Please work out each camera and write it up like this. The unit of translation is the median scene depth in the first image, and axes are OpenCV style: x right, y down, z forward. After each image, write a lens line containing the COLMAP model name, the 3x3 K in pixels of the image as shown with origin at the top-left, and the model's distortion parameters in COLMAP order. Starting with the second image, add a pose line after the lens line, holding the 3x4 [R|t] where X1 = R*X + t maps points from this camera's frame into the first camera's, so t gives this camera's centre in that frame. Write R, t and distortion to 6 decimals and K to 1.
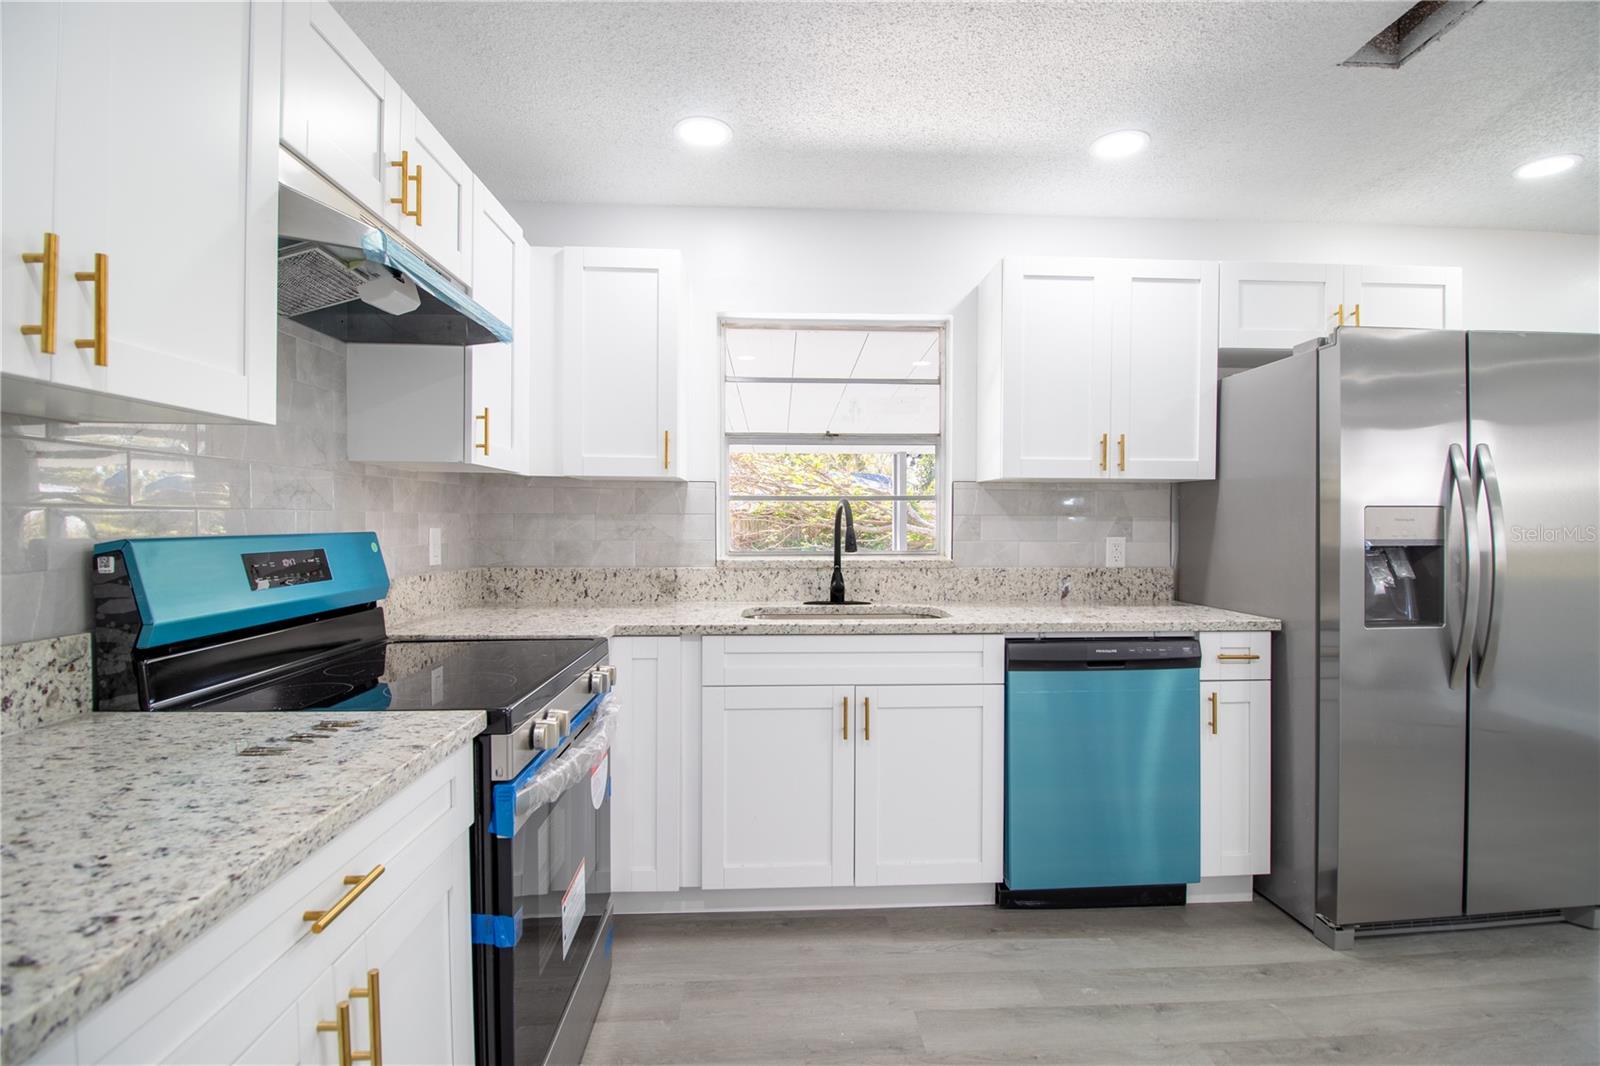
lens RADIAL K [[743.3, 0, 800.0], [0, 743.3, 533.0], [0, 0, 1]] dist [-0.001560, -0.012614]
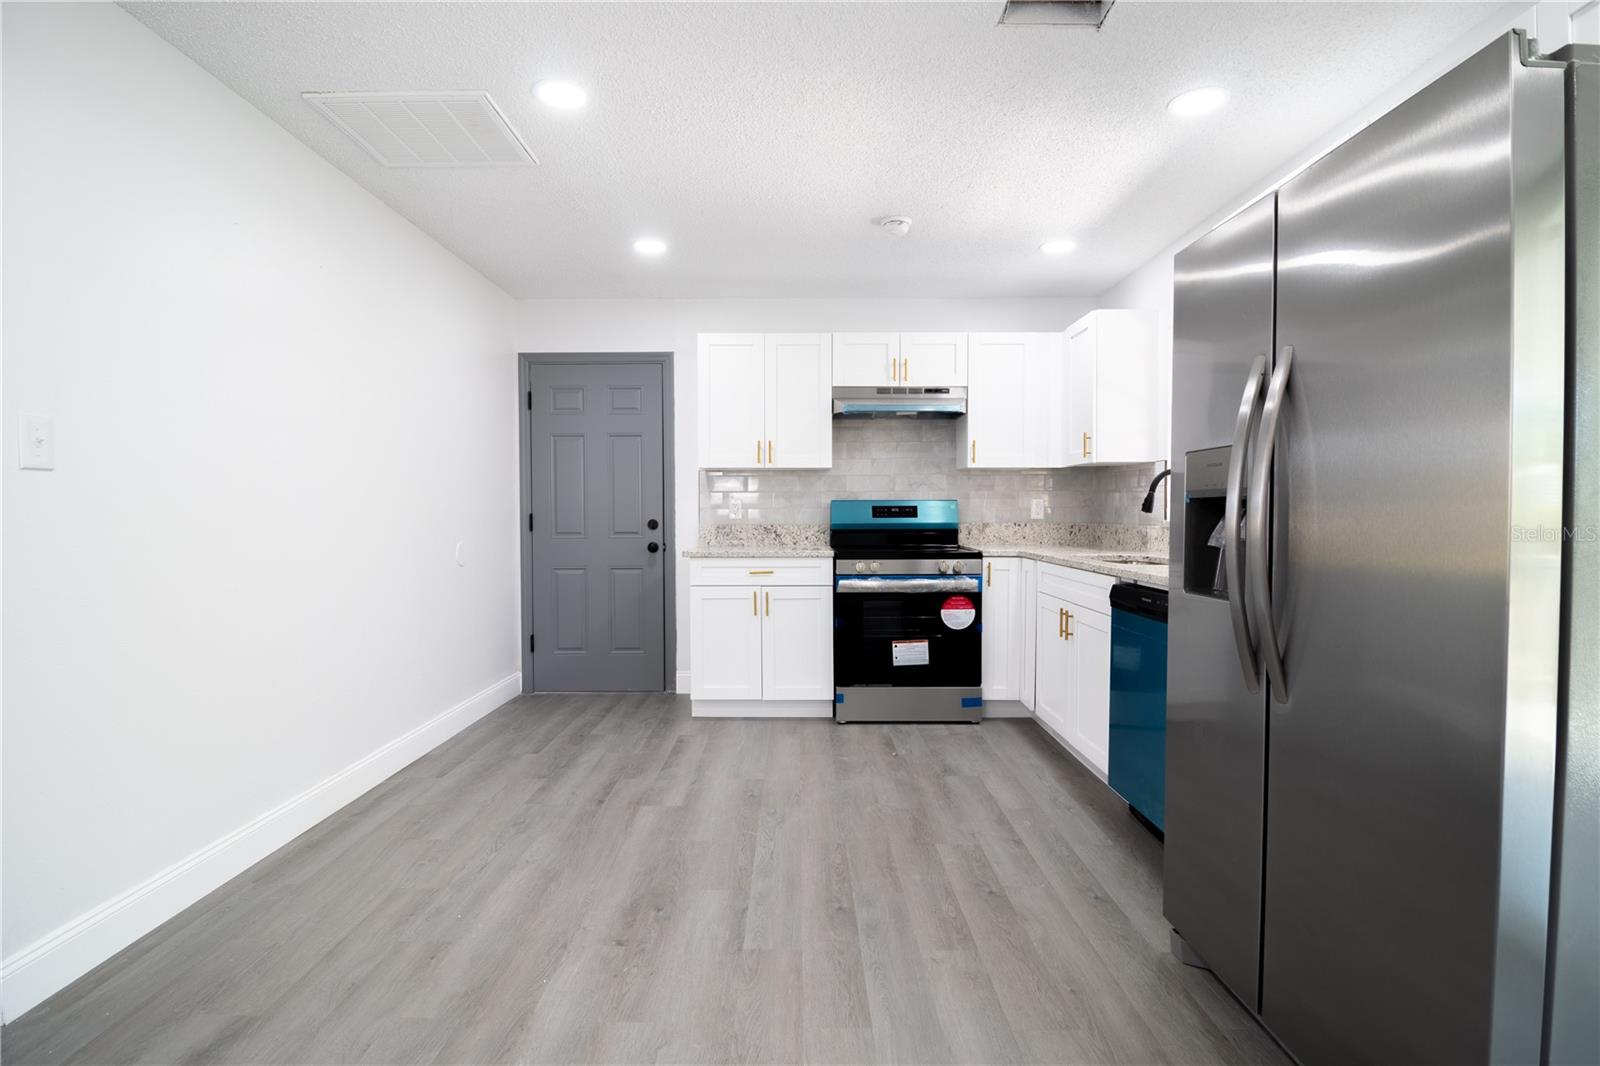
lens RADIAL K [[732.5, 0, 804.0], [0, 732.5, 534.4], [0, 0, 1]] dist [-0.001249, -0.012713]
pose [[-0.039571, 0.030830, -0.998741, 1.430742], [-0.013791, 0.999412, 0.031397, 0.033706], [0.999122, 0.015016, -0.039123, 0.511996]]
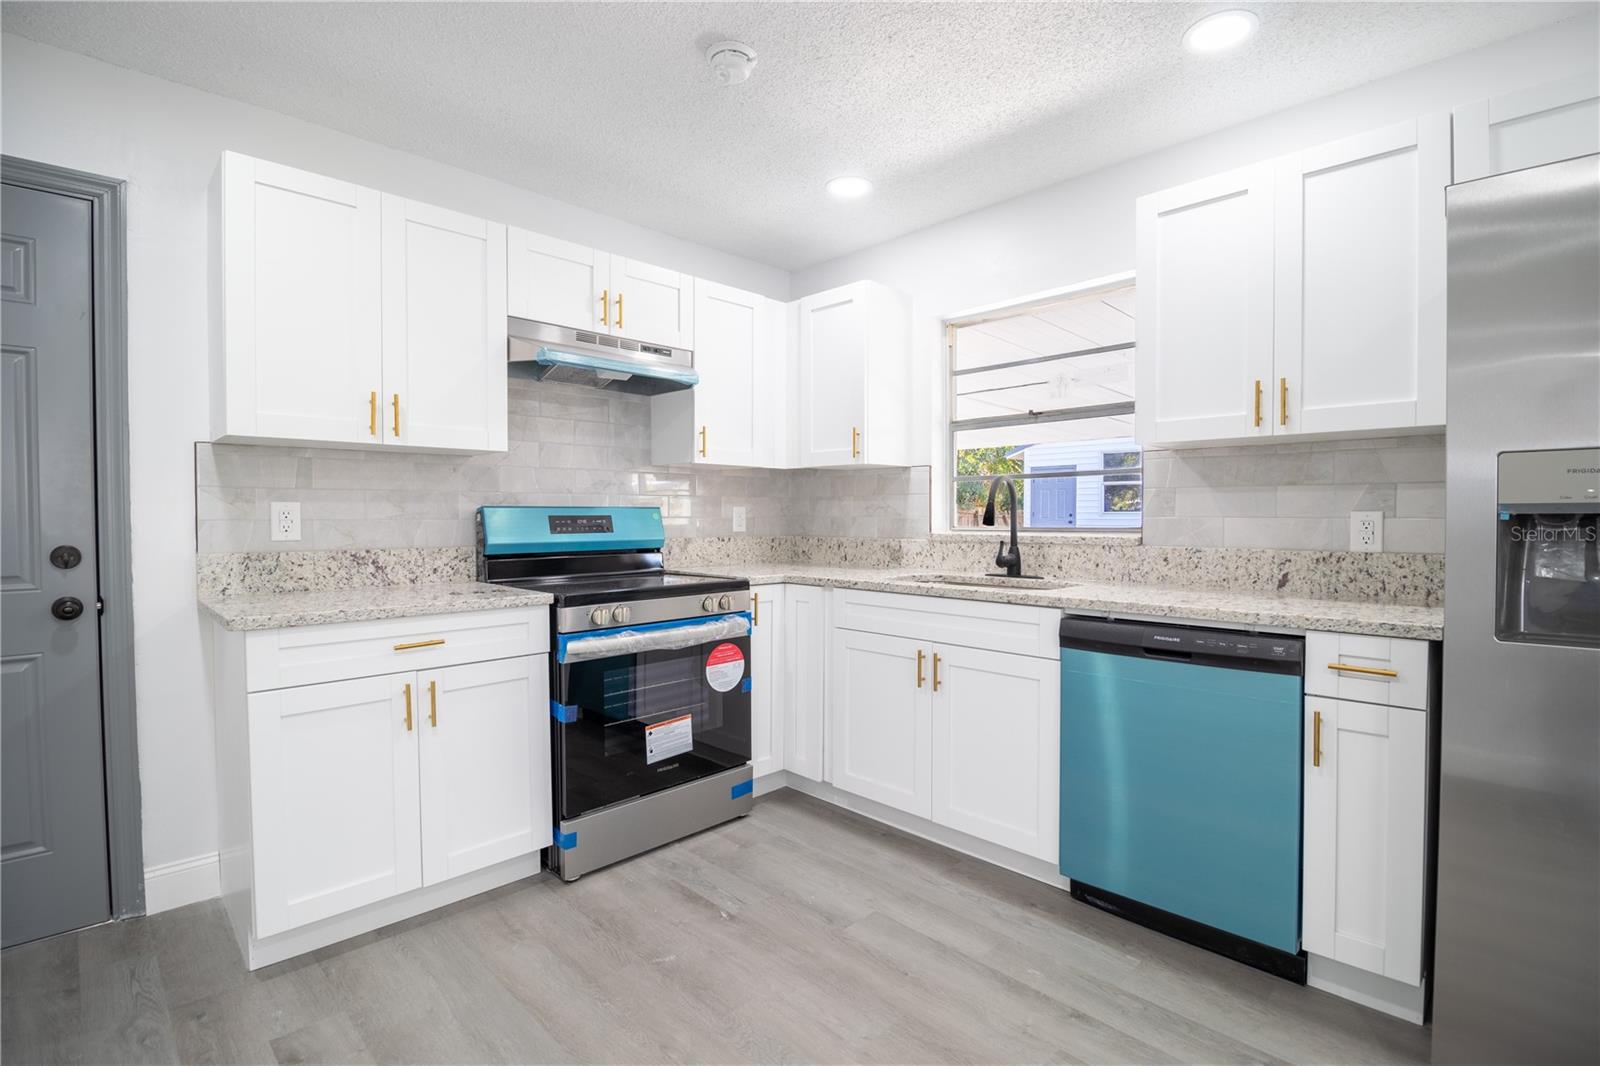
lens RADIAL K [[732.5, 0, 804.0], [0, 732.5, 534.4], [0, 0, 1]] dist [-0.001249, -0.012713]
pose [[0.671236, 0.016140, -0.741068, 0.721052], [-0.008398, 0.999864, 0.014170, 0.027919], [0.741196, -0.003288, 0.671281, 0.111731]]
